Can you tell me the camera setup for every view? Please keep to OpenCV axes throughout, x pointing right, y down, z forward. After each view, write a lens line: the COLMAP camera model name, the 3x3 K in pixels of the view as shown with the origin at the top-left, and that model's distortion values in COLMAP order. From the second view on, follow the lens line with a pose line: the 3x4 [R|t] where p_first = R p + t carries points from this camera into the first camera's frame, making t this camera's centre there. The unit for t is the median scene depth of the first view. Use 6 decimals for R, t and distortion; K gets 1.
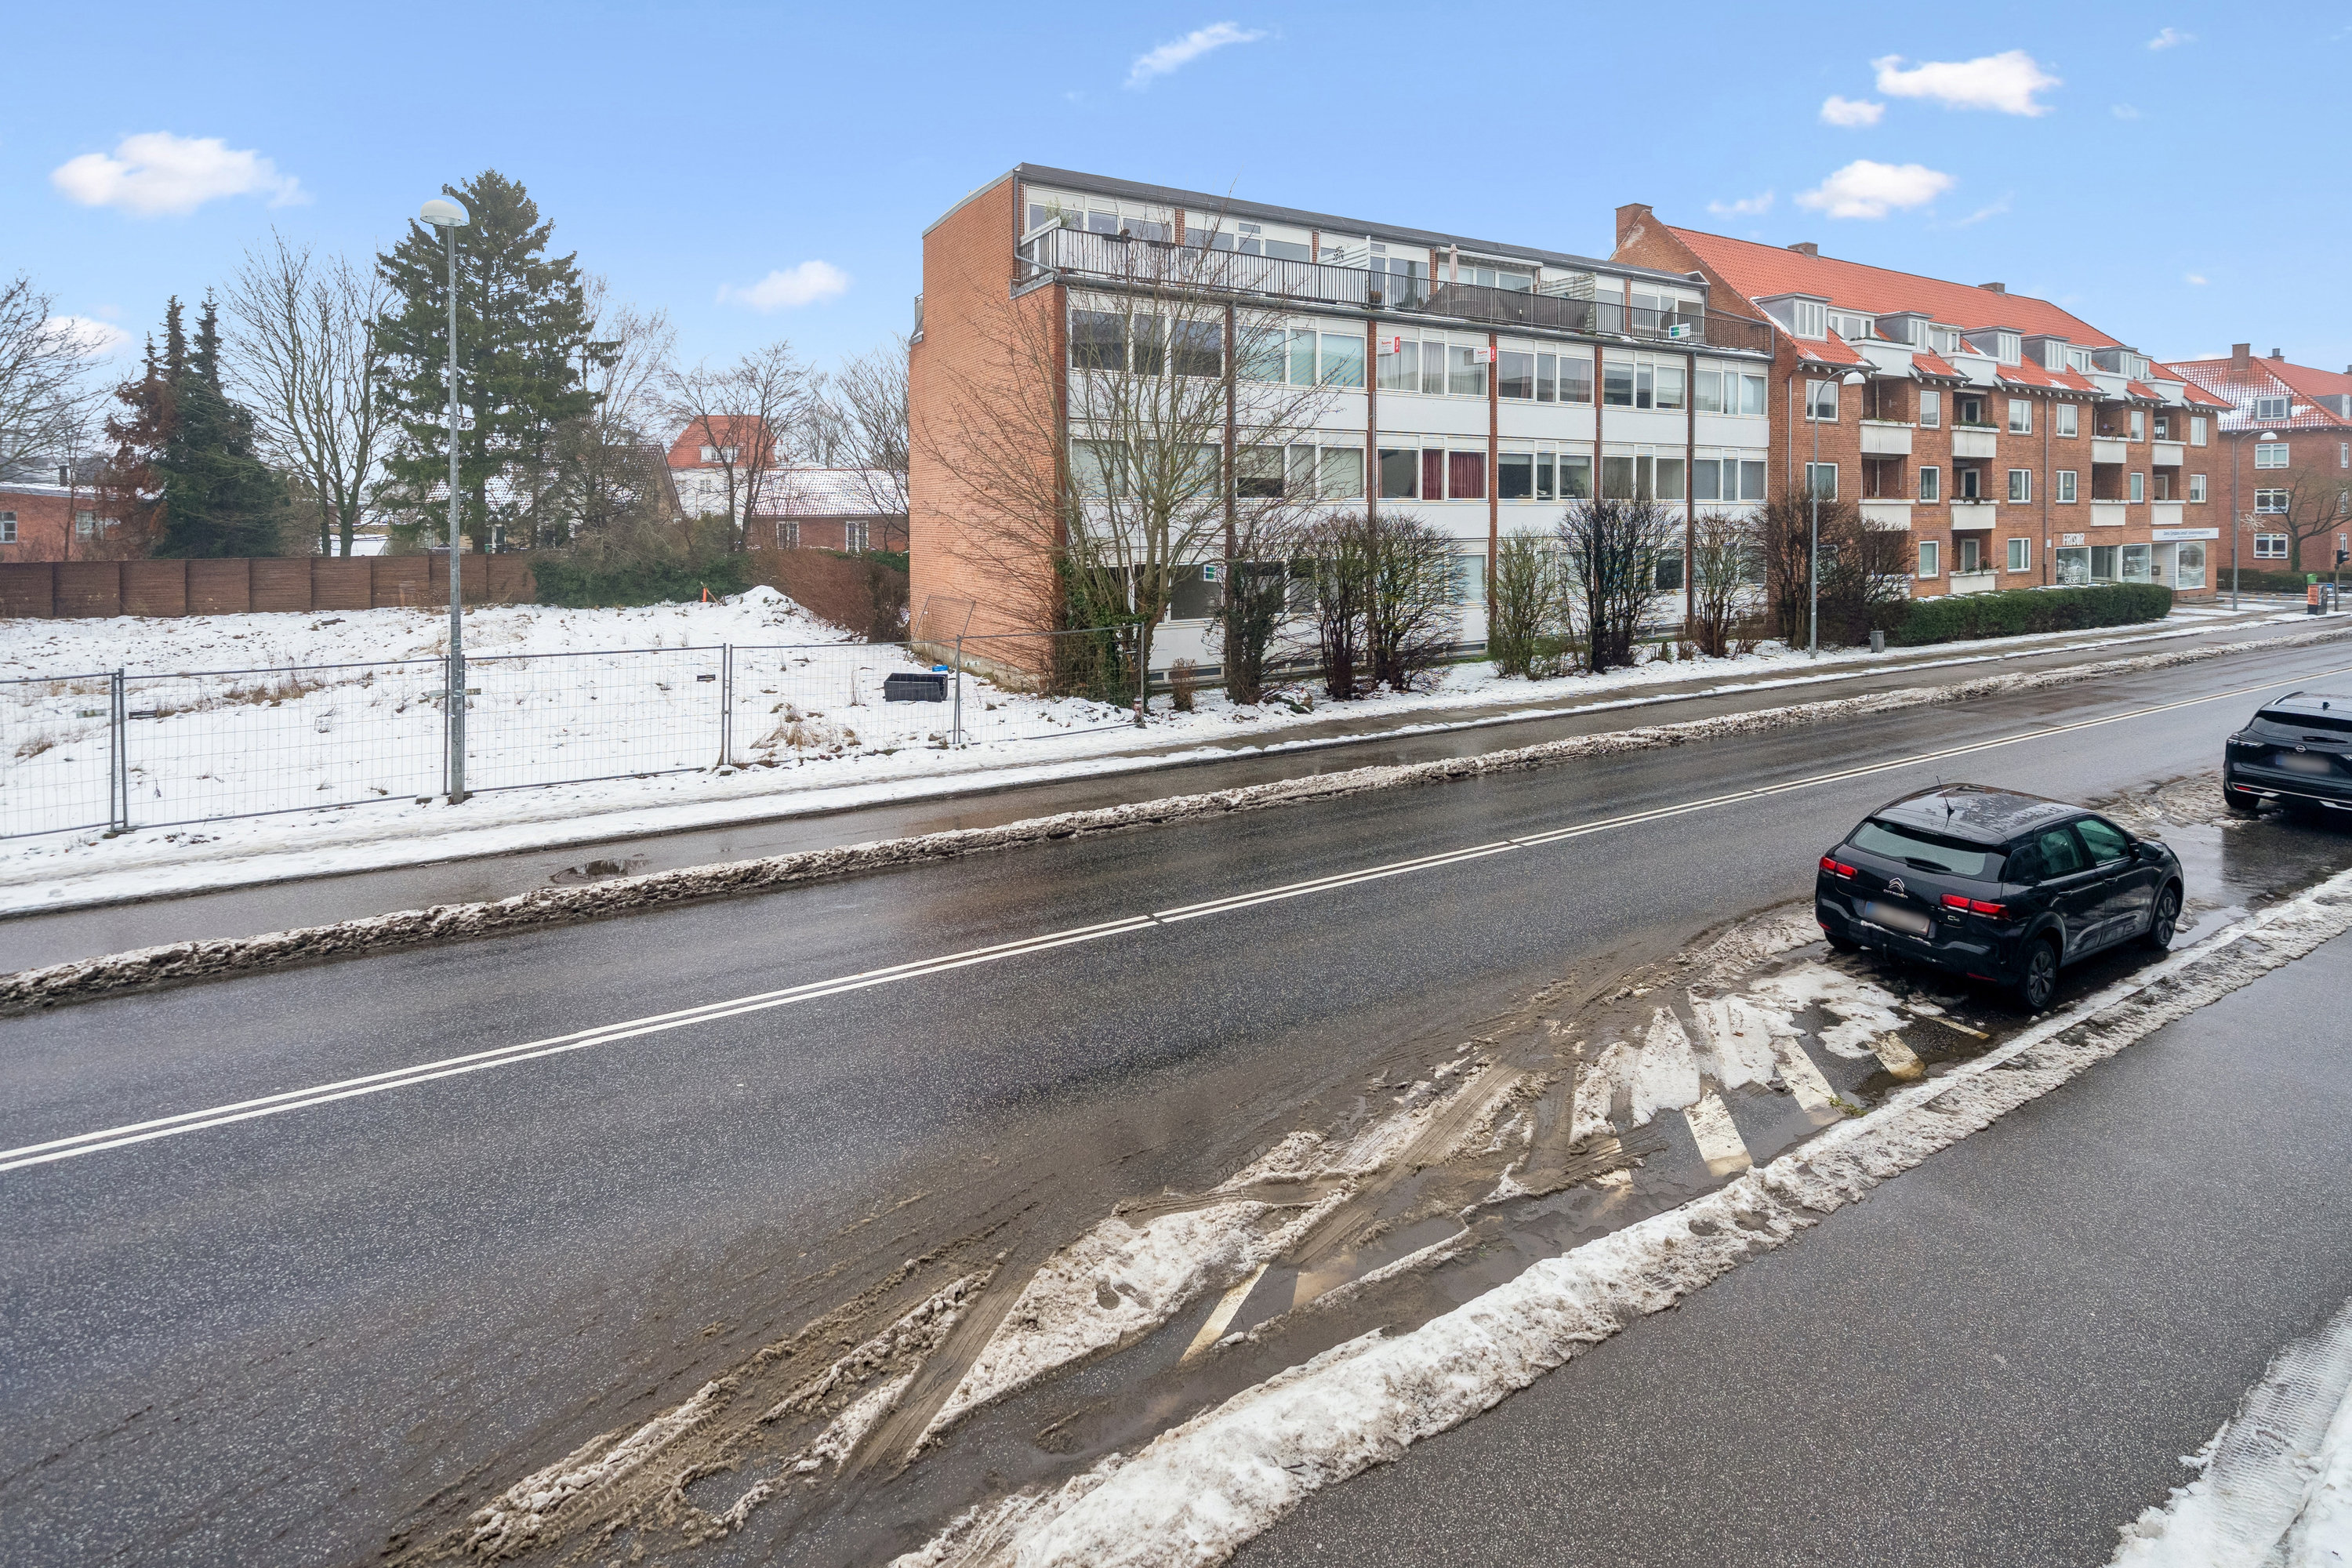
lens RADIAL K [[1042.4, 0, 1151.8], [0, 1042.4, 778.6], [0, 0, 1]] dist [0.004166, 0.000360]
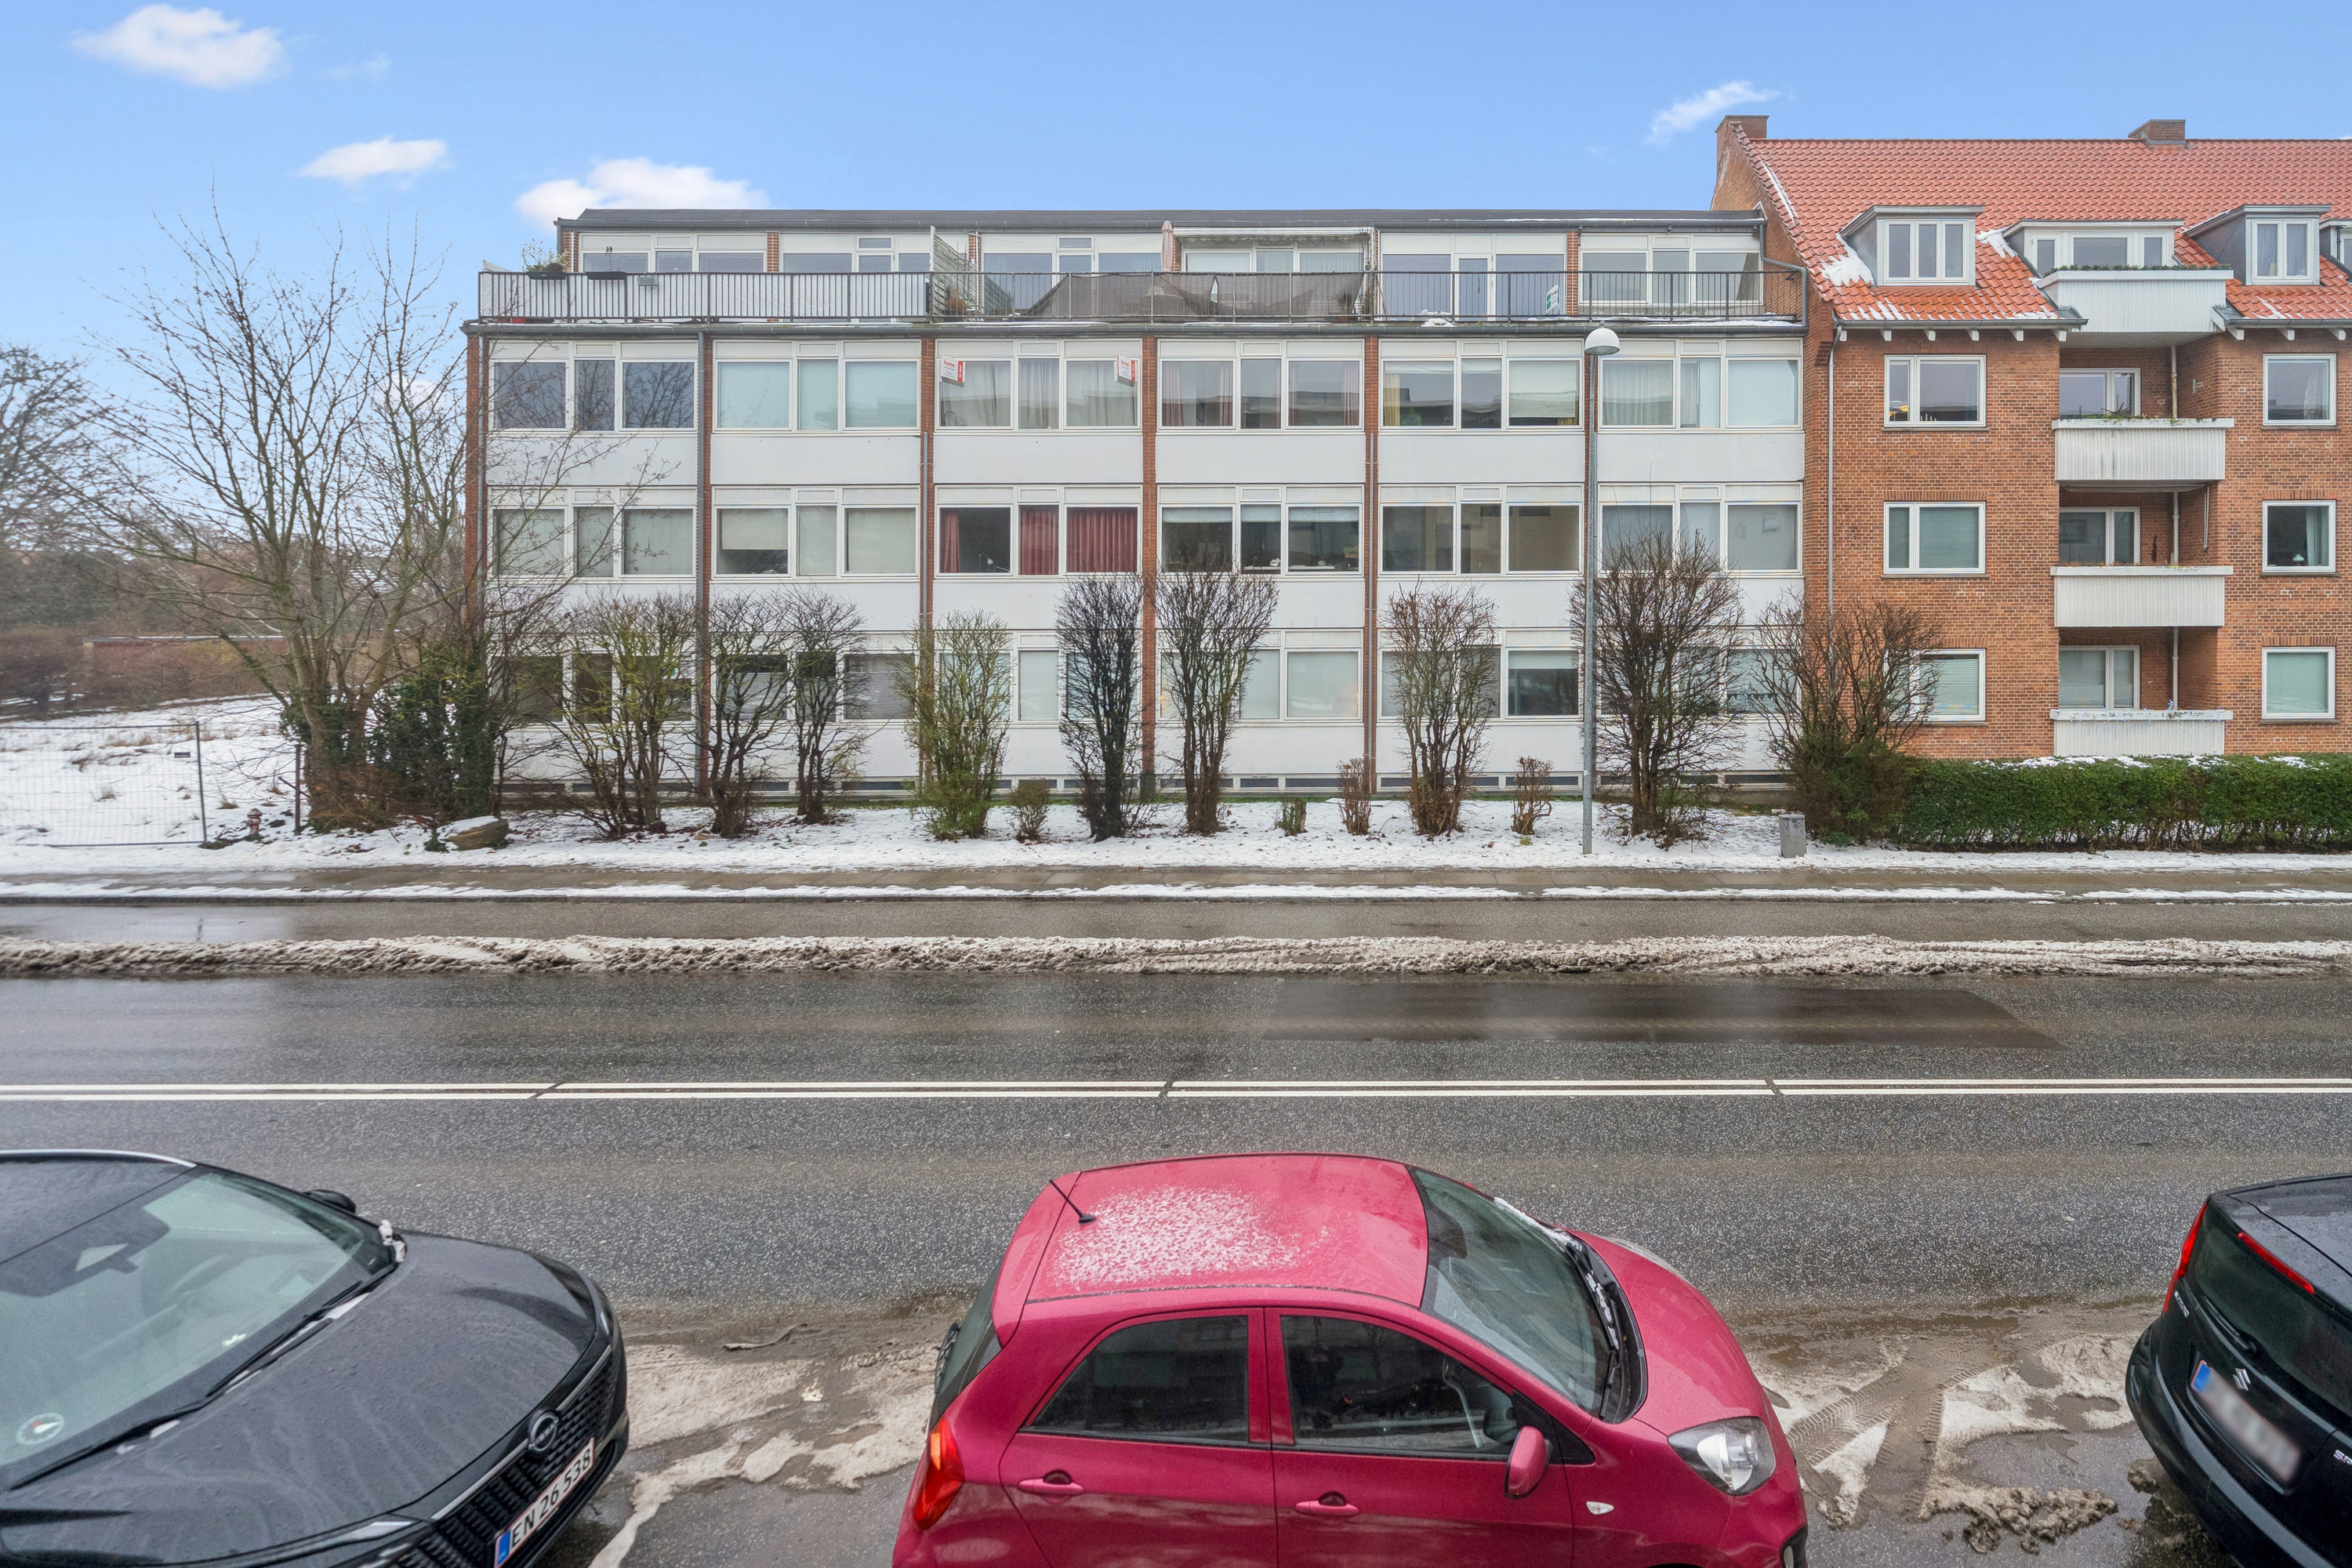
lens RADIAL K [[1122.1, 0, 1176.3], [0, 1122.1, 783.2], [0, 0, 1]] dist [0.004302, -0.000141]
pose [[0.878133, 0.079495, -0.471766, 0.670138], [-0.117440, 0.991744, -0.051487, -0.091337], [0.463778, 0.100617, 0.880219, 0.358495]]
